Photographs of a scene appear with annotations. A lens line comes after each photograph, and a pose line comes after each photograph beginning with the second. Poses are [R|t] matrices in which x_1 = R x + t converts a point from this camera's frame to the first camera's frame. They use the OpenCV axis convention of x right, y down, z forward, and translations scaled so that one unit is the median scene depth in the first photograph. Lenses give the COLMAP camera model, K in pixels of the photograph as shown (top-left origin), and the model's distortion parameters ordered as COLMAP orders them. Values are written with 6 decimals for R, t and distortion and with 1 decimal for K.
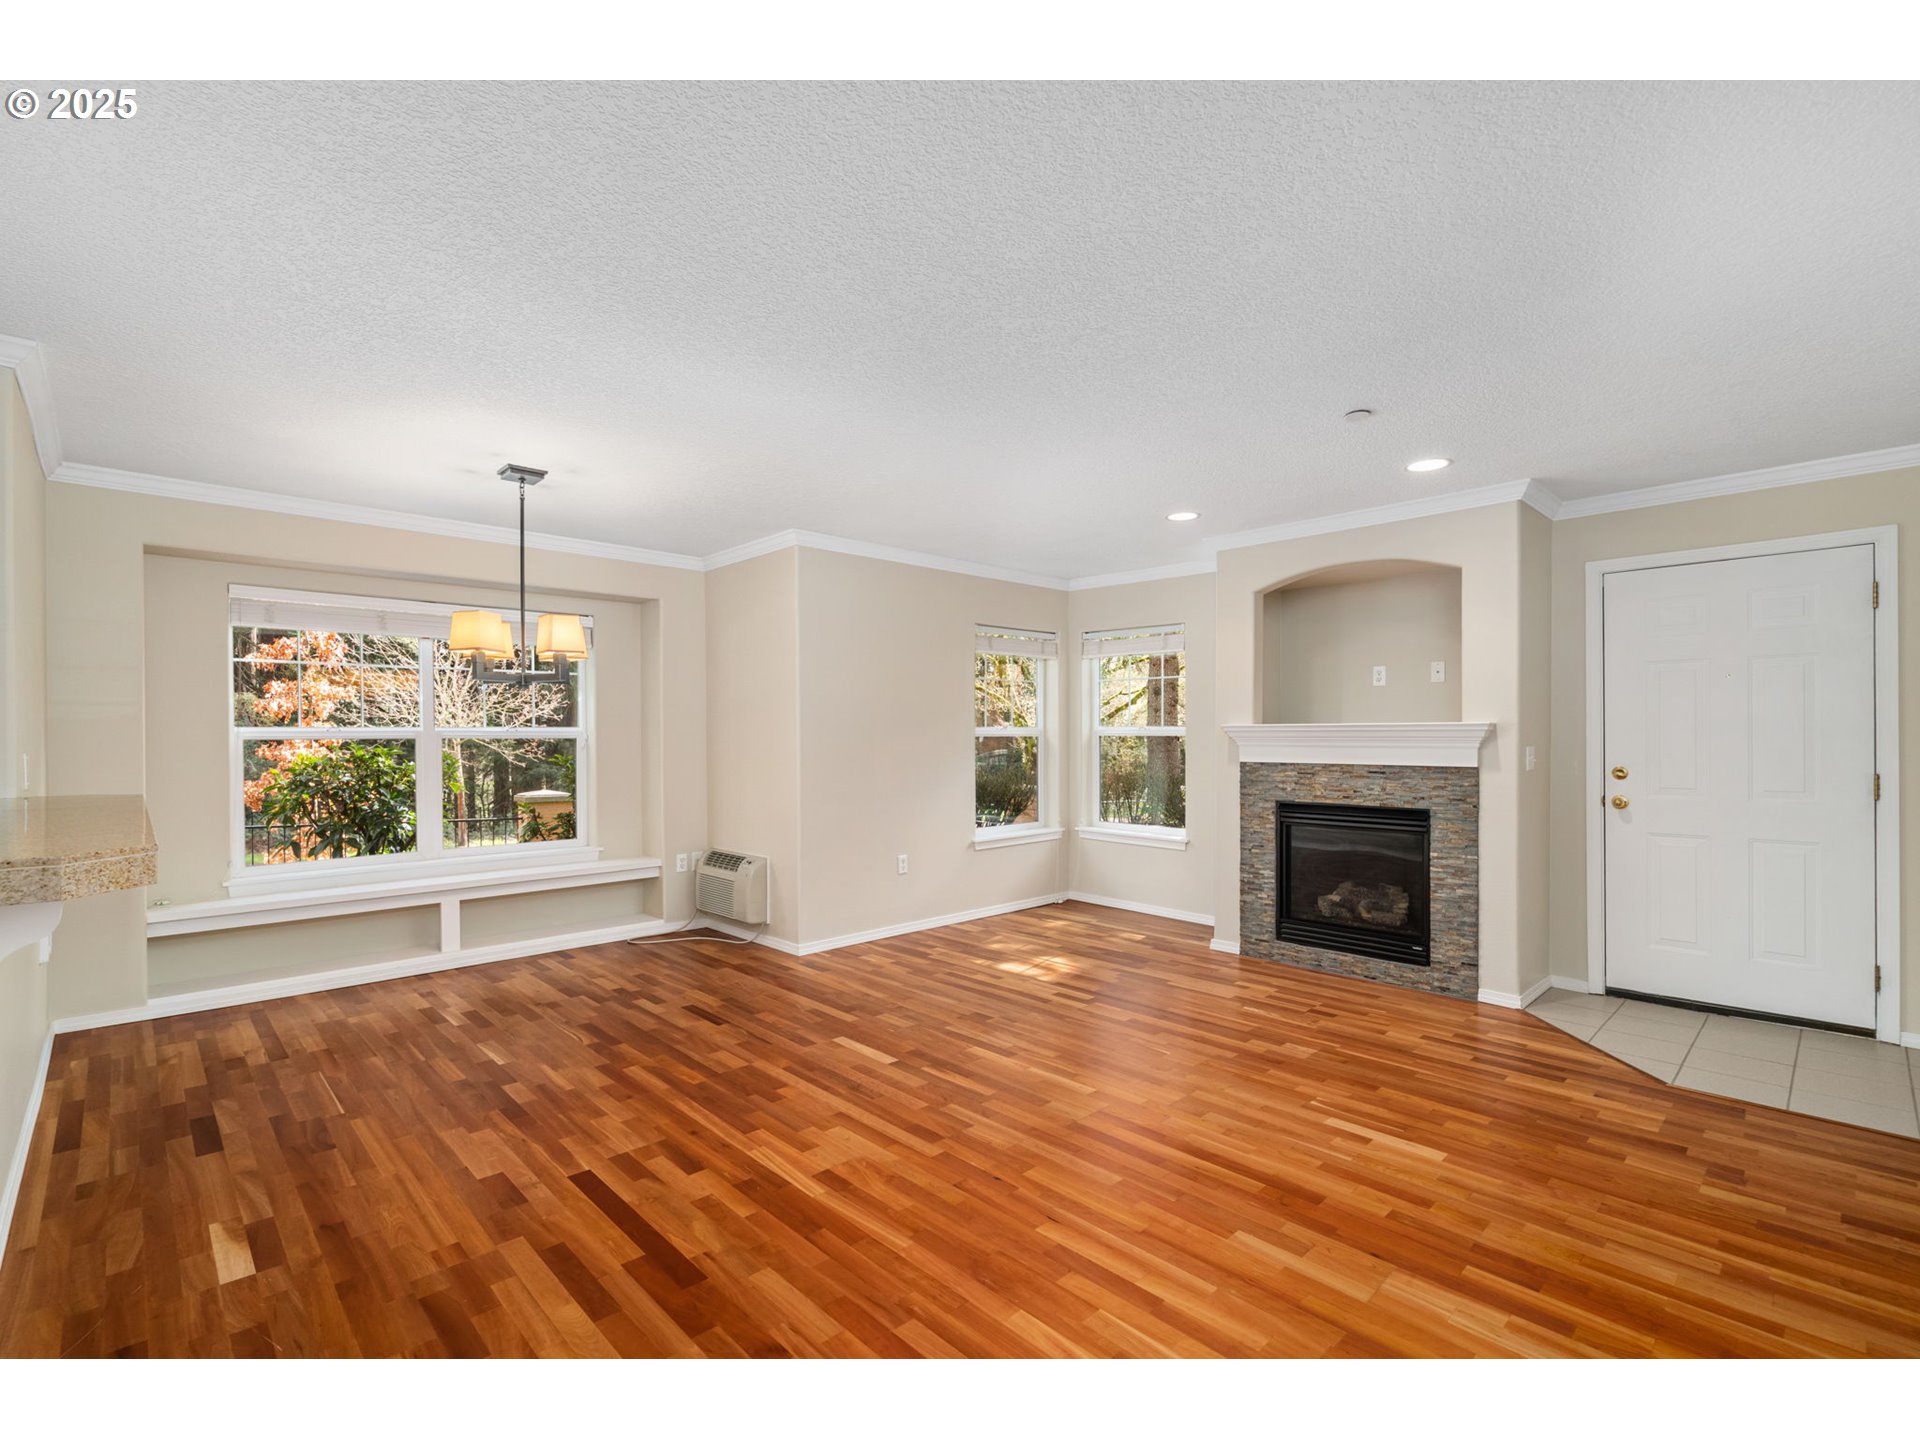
lens RADIAL K [[863.3, 0, 958.6], [0, 863.3, 727.7], [0, 0, 1]] dist [0.000140, 0.000029]
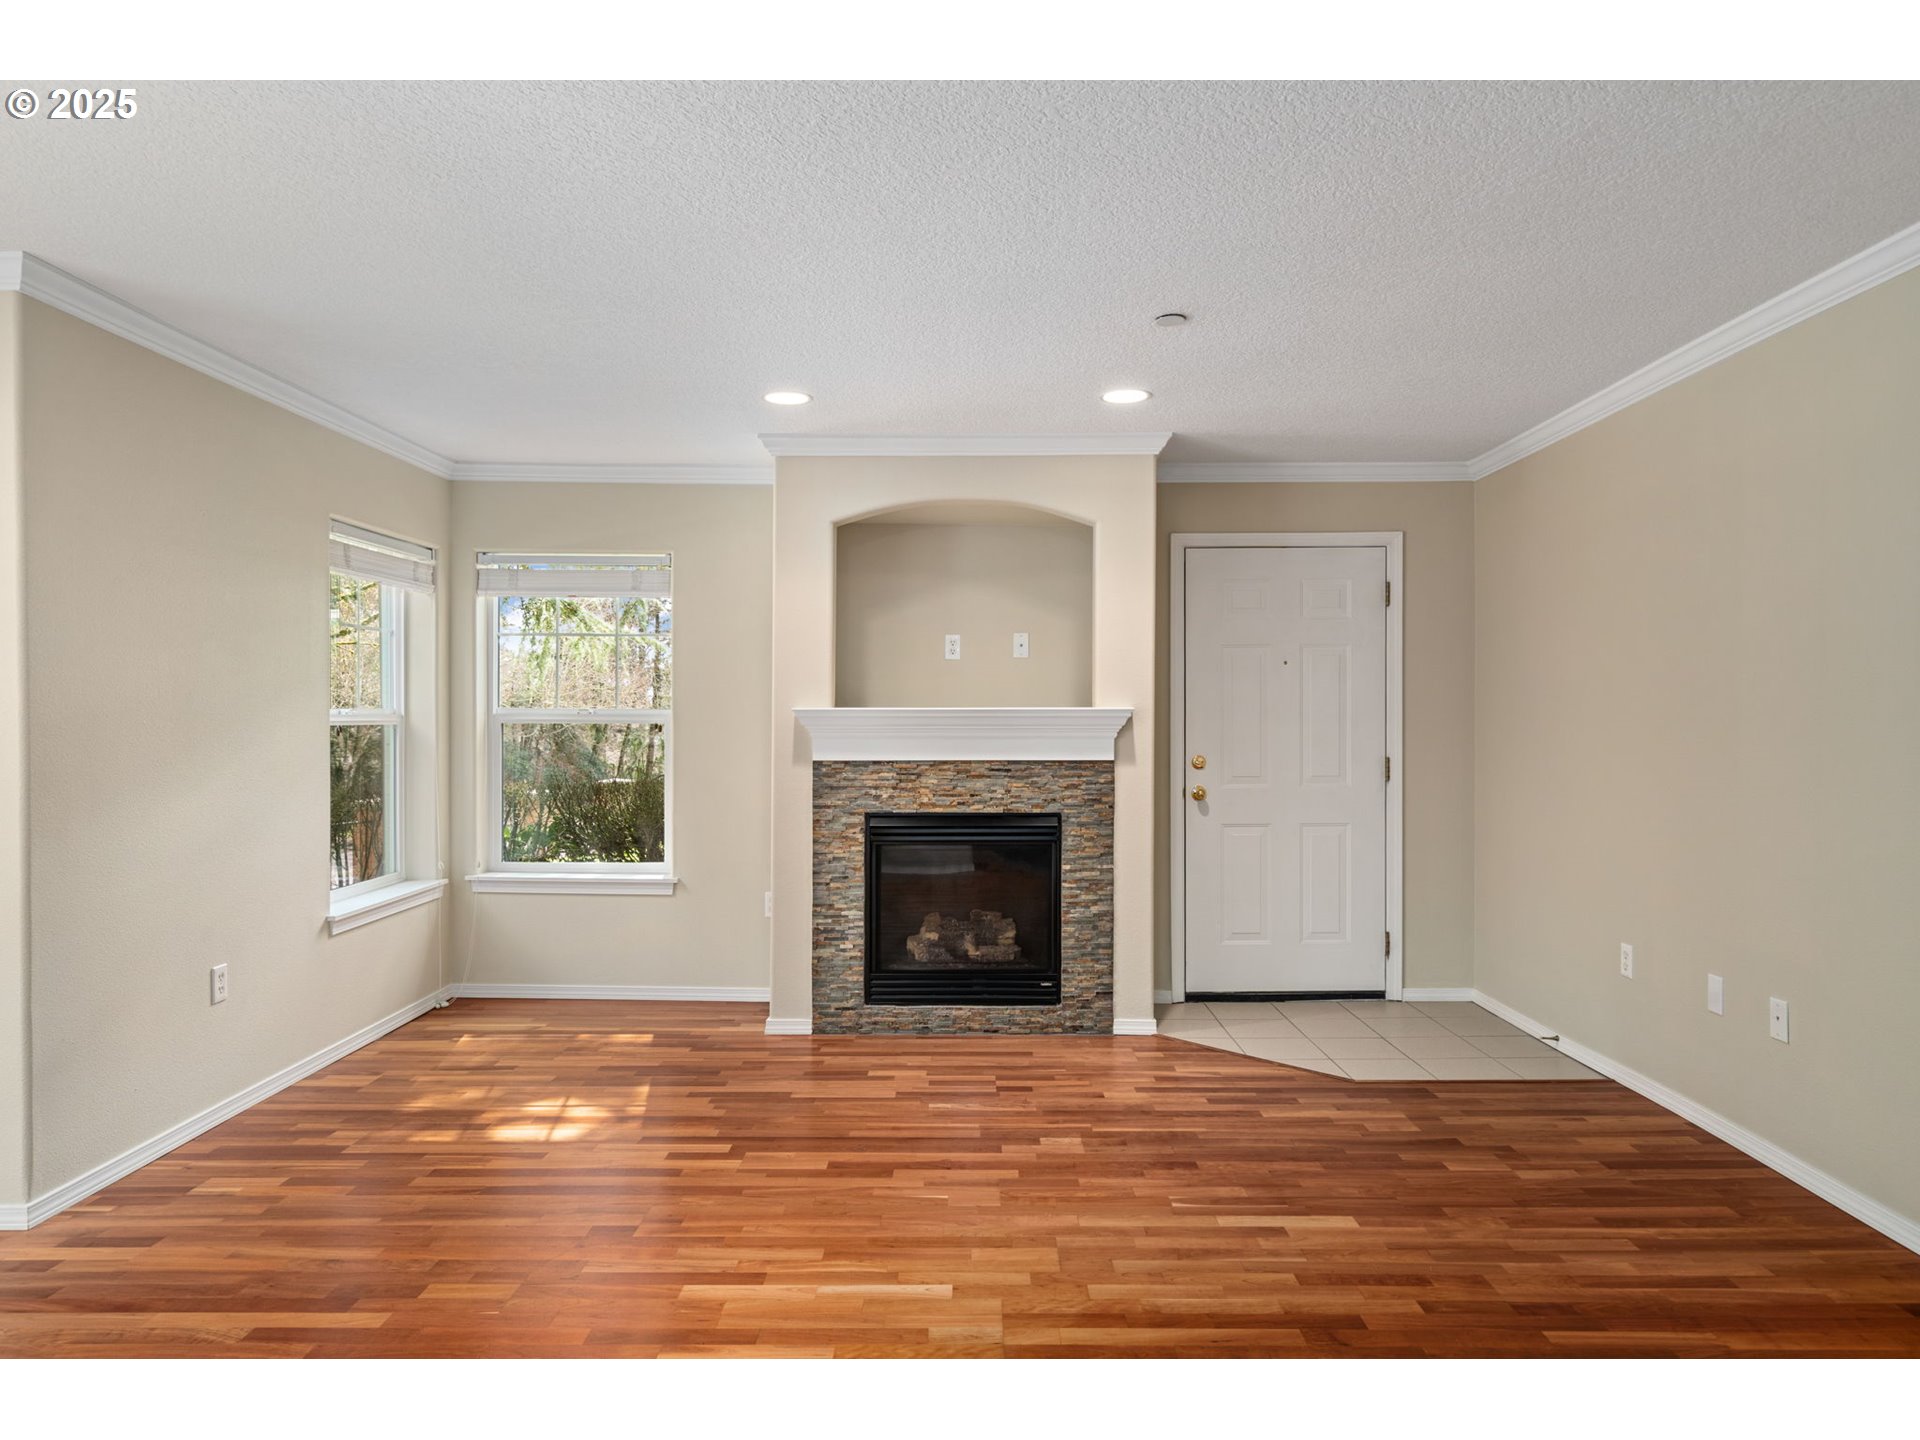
lens RADIAL K [[1185.2, 0, 952.1], [0, 1185.2, 726.6], [0, 0, 1]] dist [0.001701, 0.002471]
pose [[0.702006, -0.005082, 0.712153, -0.336359], [-0.005718, 0.999902, 0.012772, -0.001543], [-0.712148, -0.013038, 0.701908, 0.289310]]
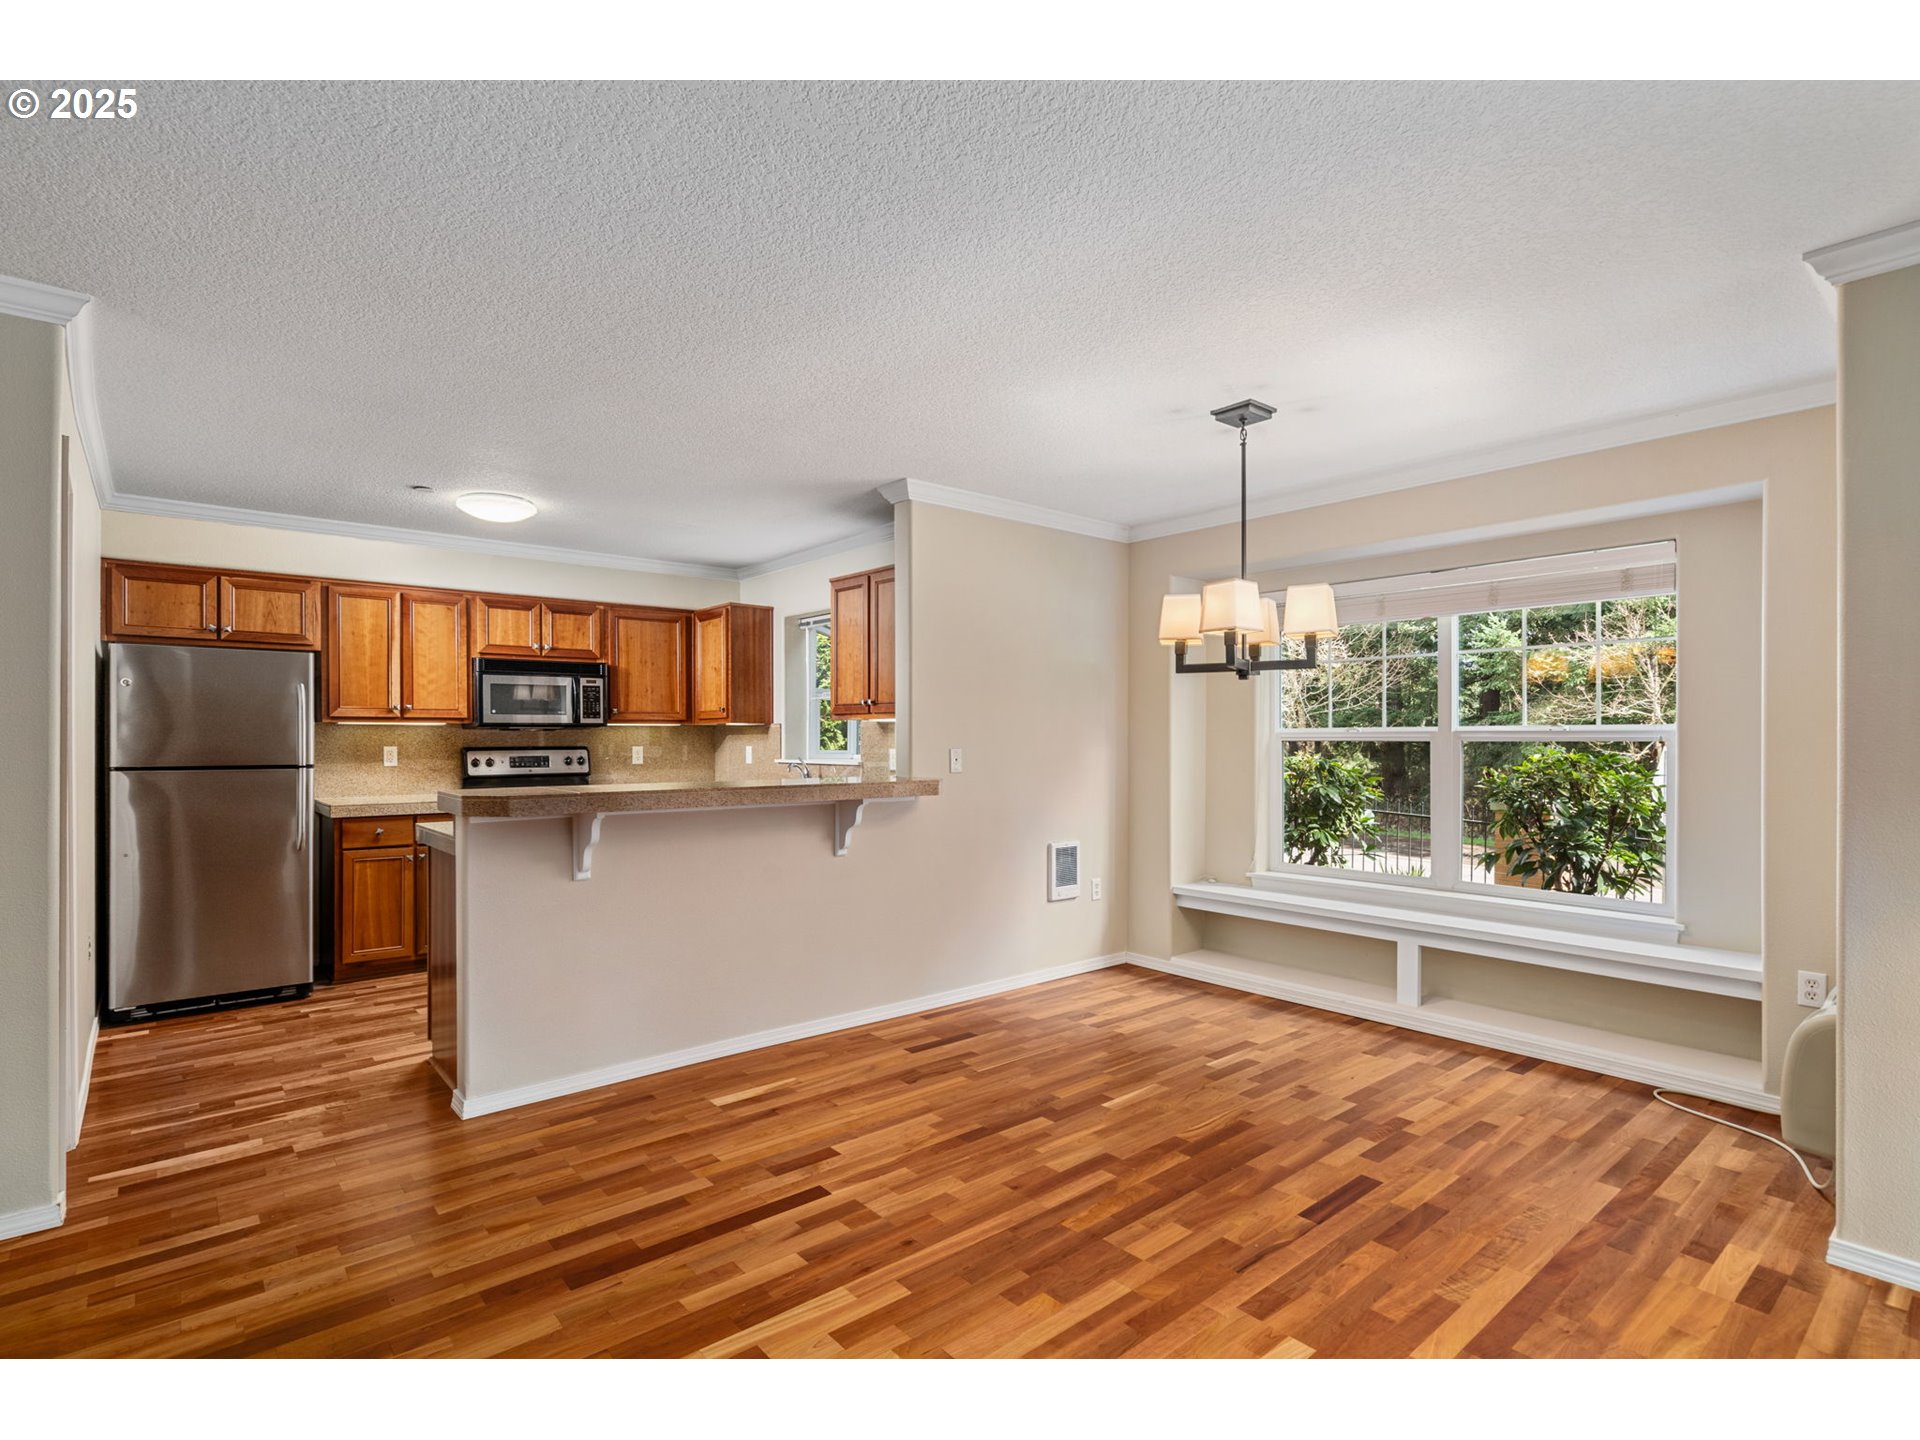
lens RADIAL K [[953.0, 0, 961.0], [0, 953.0, 727.0], [0, 0, 1]] dist [0.000093, 0.001140]
pose [[-0.069710, -0.009529, -0.997522, 0.367057], [0.009330, 0.999904, -0.010204, 0.005577], [0.997524, -0.010018, -0.069615, 0.726763]]
